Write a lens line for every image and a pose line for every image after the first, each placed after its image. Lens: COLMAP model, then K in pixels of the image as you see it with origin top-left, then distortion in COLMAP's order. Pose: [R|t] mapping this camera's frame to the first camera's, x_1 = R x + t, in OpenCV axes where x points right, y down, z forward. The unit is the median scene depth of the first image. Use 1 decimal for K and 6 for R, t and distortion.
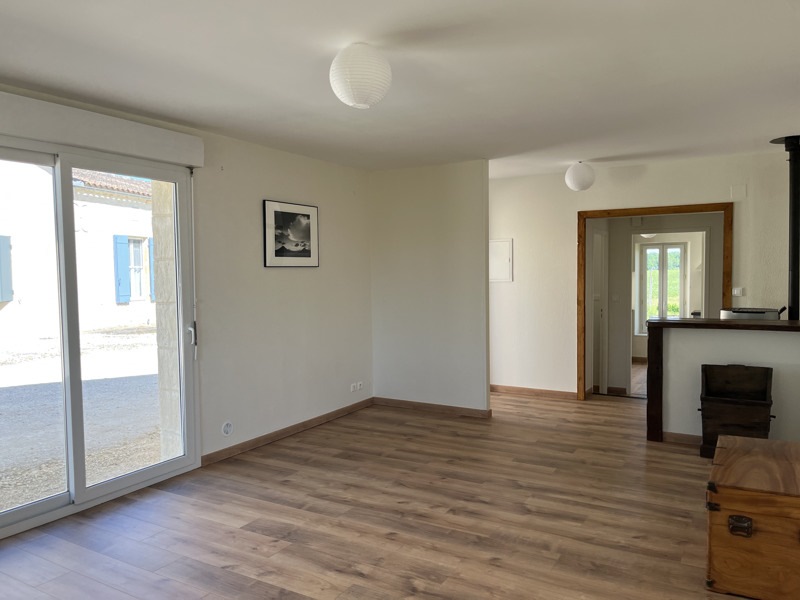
lens RADIAL K [[608.2, 0, 394.1], [0, 608.2, 301.4], [0, 0, 1]] dist [0.057232, -0.065000]
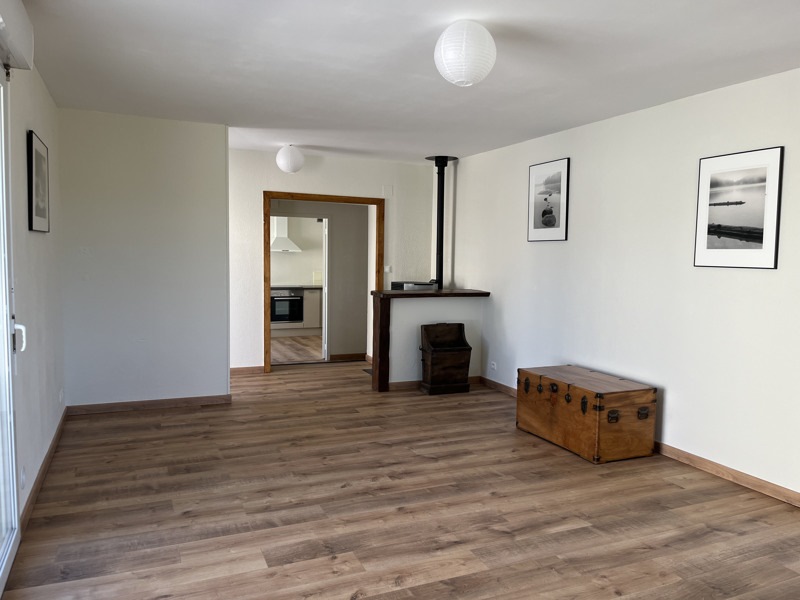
lens RADIAL K [[608.2, 0, 394.1], [0, 608.2, 301.4], [0, 0, 1]] dist [0.057232, -0.065000]
pose [[0.584561, -0.042026, 0.810261, -0.656874], [0.013241, 0.999019, 0.042264, -0.002875], [-0.811242, -0.013978, 0.584544, 0.345223]]
